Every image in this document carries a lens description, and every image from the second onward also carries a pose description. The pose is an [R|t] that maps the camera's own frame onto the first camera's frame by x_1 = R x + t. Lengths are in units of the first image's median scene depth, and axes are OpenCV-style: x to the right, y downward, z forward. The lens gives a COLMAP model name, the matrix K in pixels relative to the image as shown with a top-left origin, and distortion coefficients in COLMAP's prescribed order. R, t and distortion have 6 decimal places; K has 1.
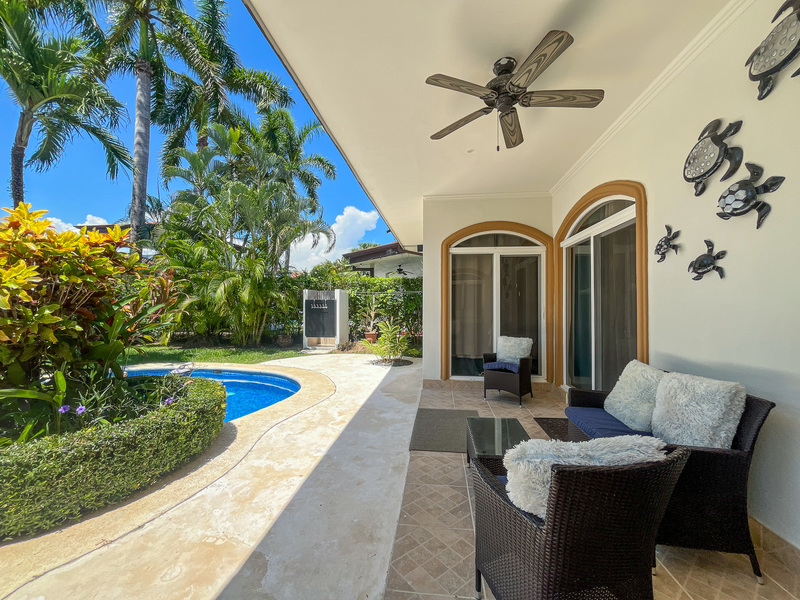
lens RADIAL K [[323.5, 0, 399.9], [0, 323.5, 298.5], [0, 0, 1]] dist [-0.003645, 0.000853]
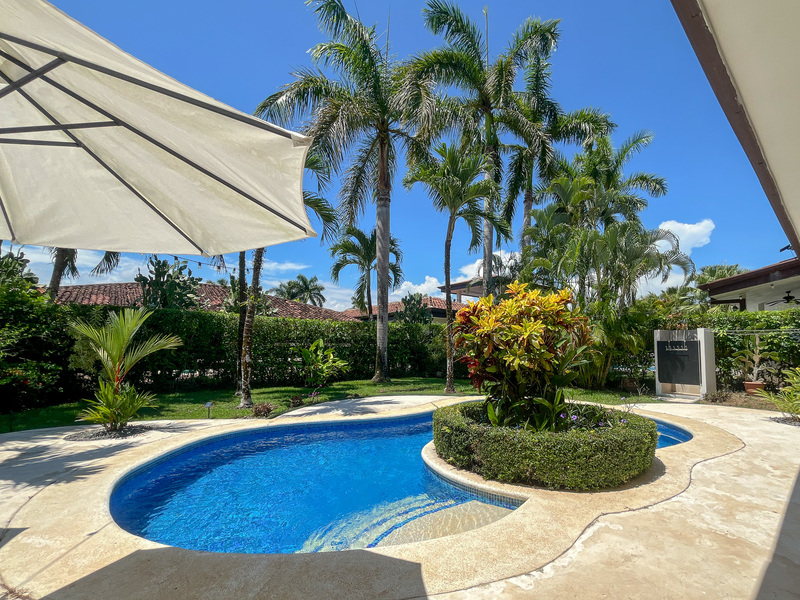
lens RADIAL K [[354.9, 0, 441.0], [0, 354.9, 329.5], [0, 0, 1]] dist [-0.000867, 0.000099]
pose [[0.746520, -0.032699, -0.664559, -0.179165], [0.012875, 0.999315, -0.034708, -0.003027], [0.665239, 0.017354, 0.746429, -0.302726]]
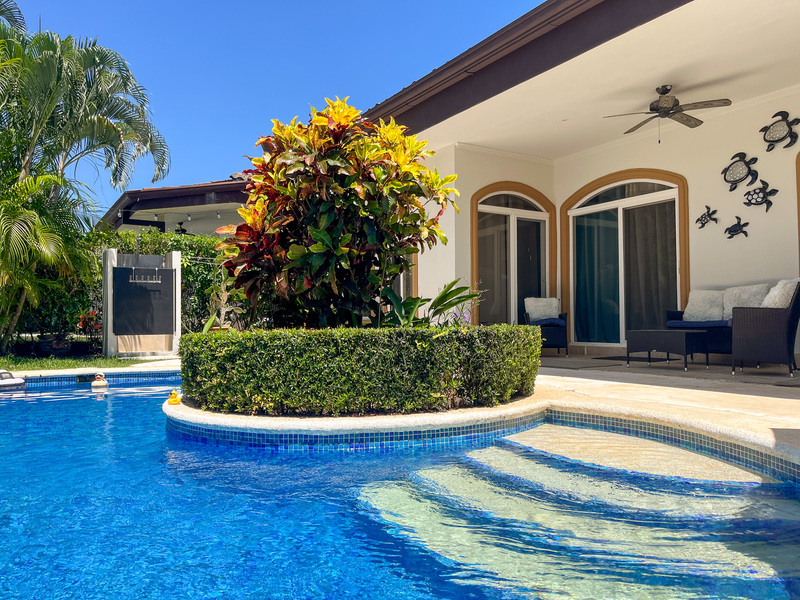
lens RADIAL K [[609.1, 0, 400.7], [0, 609.1, 300.4], [0, 0, 1]] dist [0.035026, -0.034351]
pose [[0.776648, 0.014880, 0.629759, -1.215887], [-0.004749, 0.999831, -0.017768, 0.164318], [-0.629917, 0.010809, 0.776587, -0.222244]]
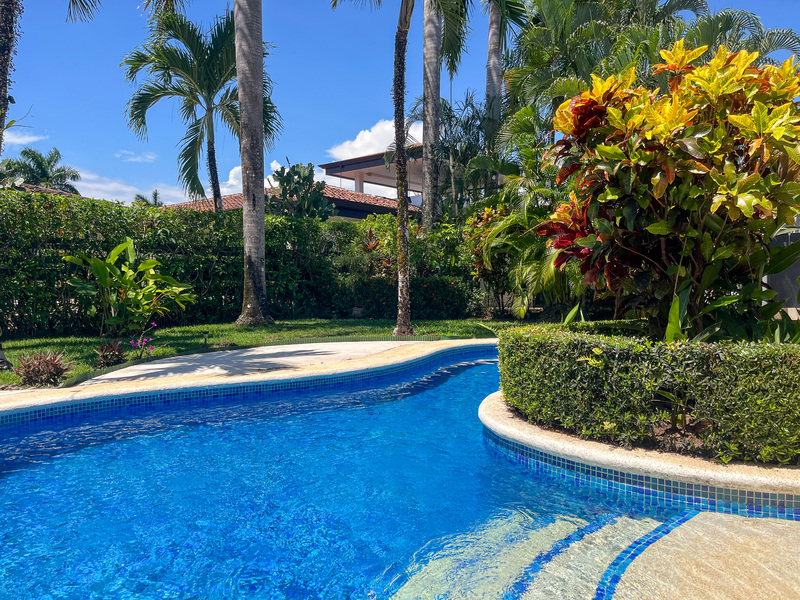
lens RADIAL K [[609.1, 0, 400.4], [0, 609.1, 311.3], [0, 0, 1]] dist [0.035026, -0.034351]
pose [[0.844379, 0.007921, -0.535687, -0.567119], [0.026816, 0.998013, 0.057025, 0.115546], [0.535074, -0.062516, 0.842489, -0.278049]]
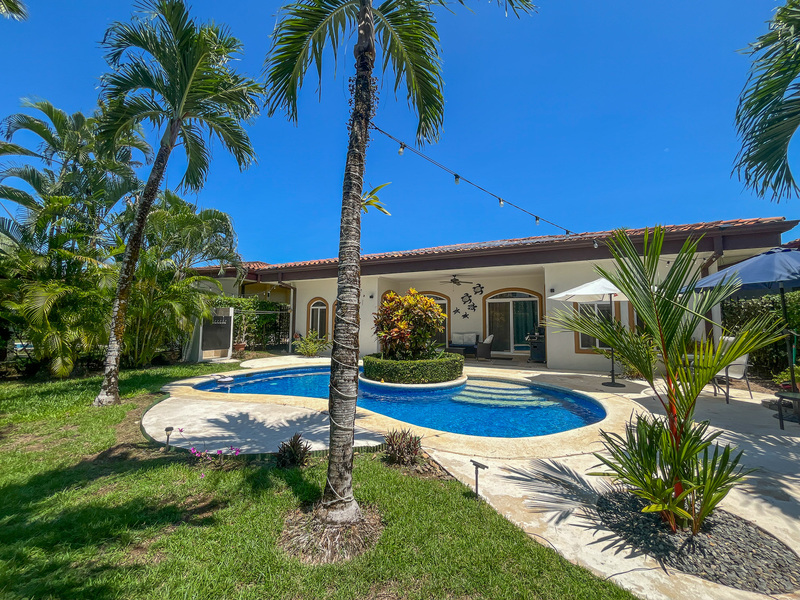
lens RADIAL K [[323.5, 0, 398.2], [0, 323.5, 296.1], [0, 0, 1]] dist [-0.003645, 0.000853]
pose [[0.330070, 0.077041, 0.940808, -2.359010], [-0.026131, 0.997028, -0.072477, -0.002441], [-0.943595, -0.000662, 0.331102, 0.078800]]
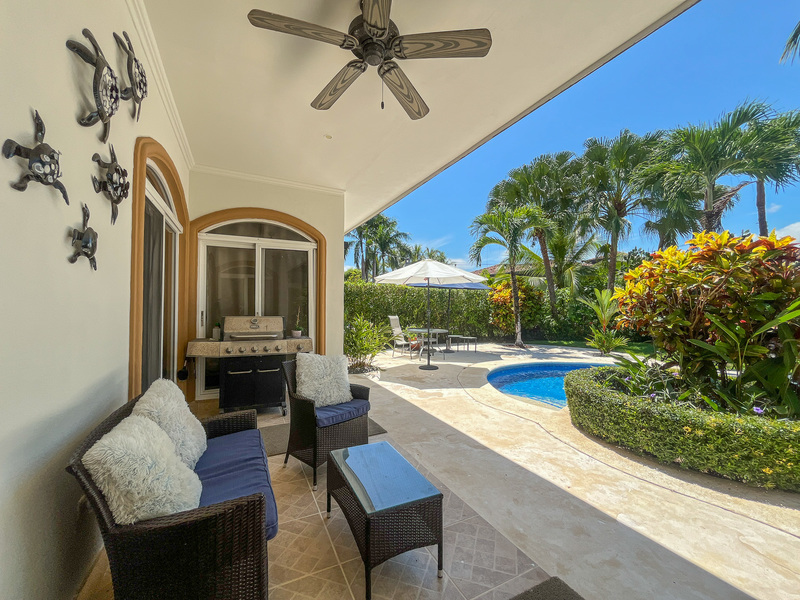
lens RADIAL K [[323.5, 0, 401.4], [0, 323.5, 300.3], [0, 0, 1]] dist [-0.003645, 0.000853]
pose [[-0.836518, -0.016070, -0.547704, 0.347366], [0.007156, 0.999164, -0.040245, 0.017722], [0.547893, -0.037585, -0.835704, 0.841524]]
